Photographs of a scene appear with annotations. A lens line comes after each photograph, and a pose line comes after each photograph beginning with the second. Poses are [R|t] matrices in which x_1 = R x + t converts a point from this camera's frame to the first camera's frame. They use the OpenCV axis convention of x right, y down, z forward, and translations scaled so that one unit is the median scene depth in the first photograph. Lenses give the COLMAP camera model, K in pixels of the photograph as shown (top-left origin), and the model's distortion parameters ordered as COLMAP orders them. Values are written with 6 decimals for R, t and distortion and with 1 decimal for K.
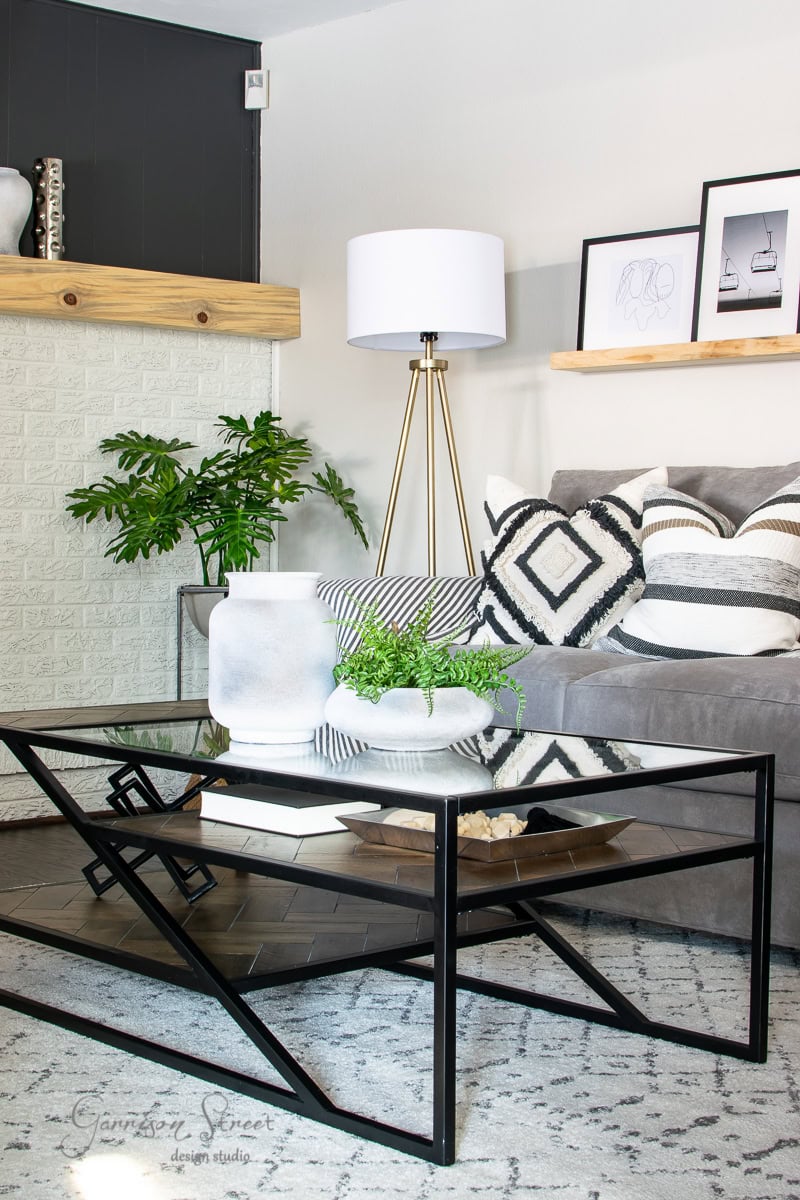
lens RADIAL K [[1805.1, 0, 401.4], [0, 1805.1, 609.5], [0, 0, 1]] dist [-0.168780, 0.000000]
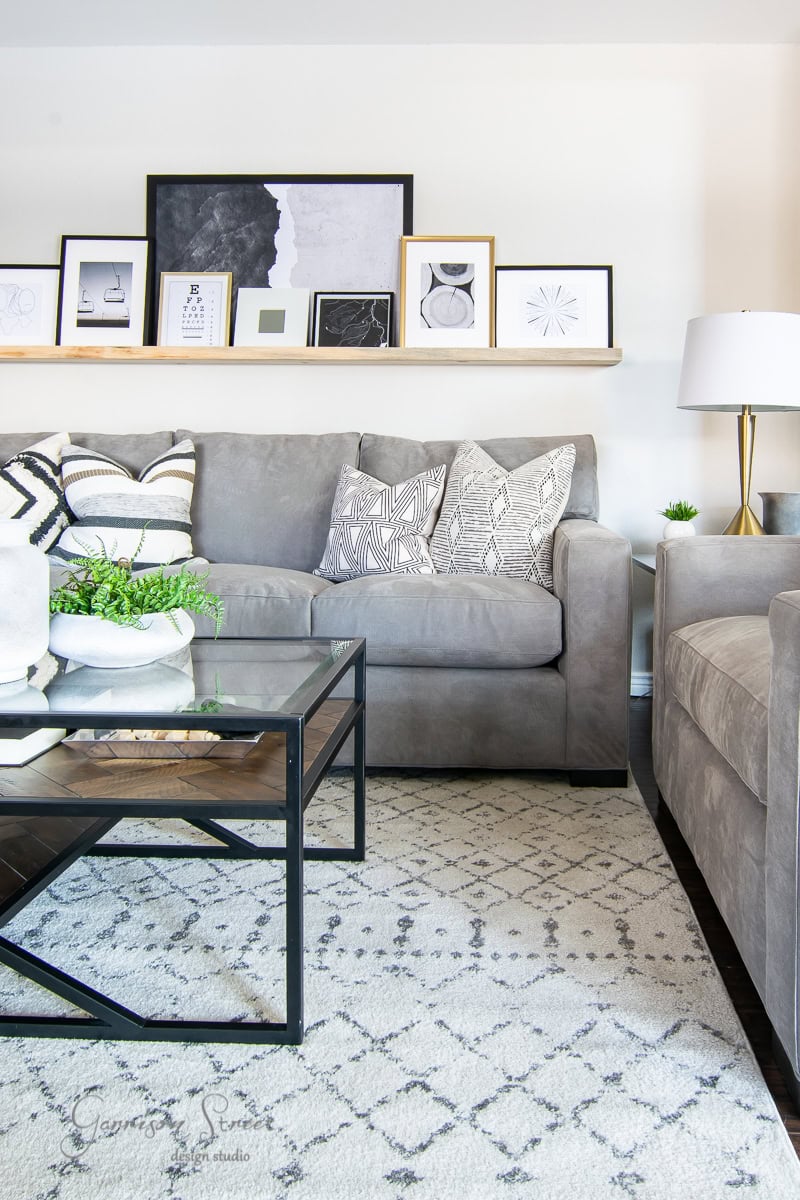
lens RADIAL K [[970.7, 0, 472.8], [0, 970.7, 494.4], [0, 0, 1]] dist [-0.007633, 0.009410]
pose [[0.713079, -0.009966, 0.701013, -0.150320], [0.026141, 0.999582, -0.012380, -0.011834], [-0.700596, 0.027153, 0.713041, 0.217603]]
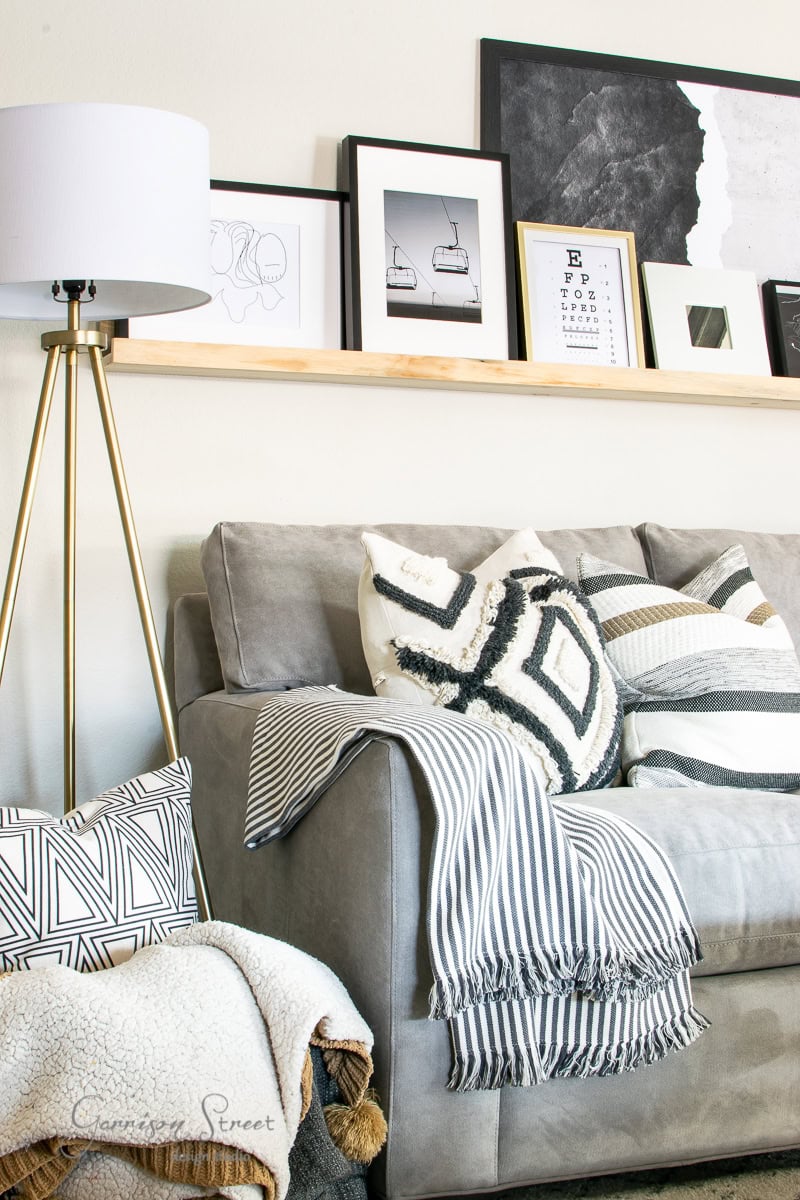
lens RADIAL K [[1805.1, 0, 397.1], [0, 1805.1, 597.4], [0, 0, 1]] dist [-0.168780, 0.000000]
pose [[0.393162, -0.011181, 0.919401, -0.516325], [0.032538, 0.999469, -0.001760, -0.048522], [-0.918893, 0.030607, 0.393317, 0.715195]]
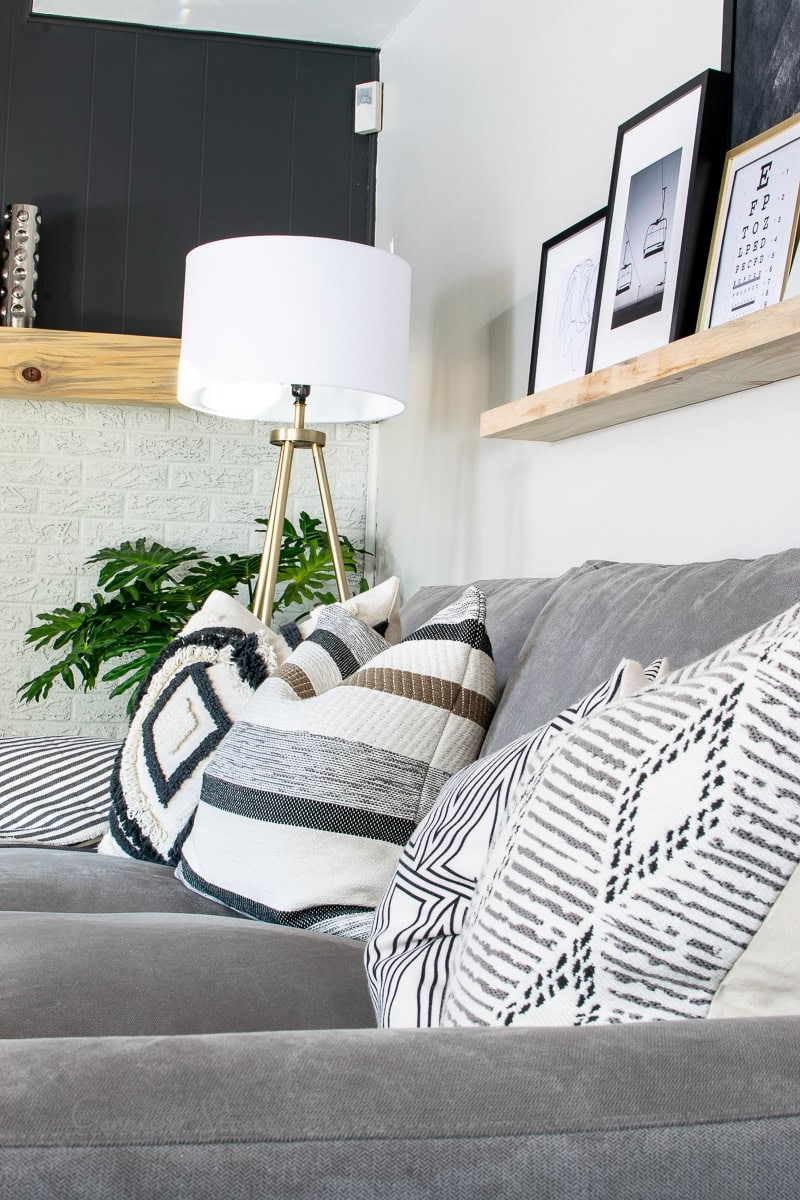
lens RADIAL K [[1805.1, 0, 403.2], [0, 1805.1, 595.7], [0, 0, 1]] dist [-0.168780, 0.000000]
pose [[0.876593, 0.010530, -0.481117, 0.412088], [-0.050091, 0.996326, -0.069461, -0.029406], [0.478618, 0.084988, 0.873900, 0.439186]]
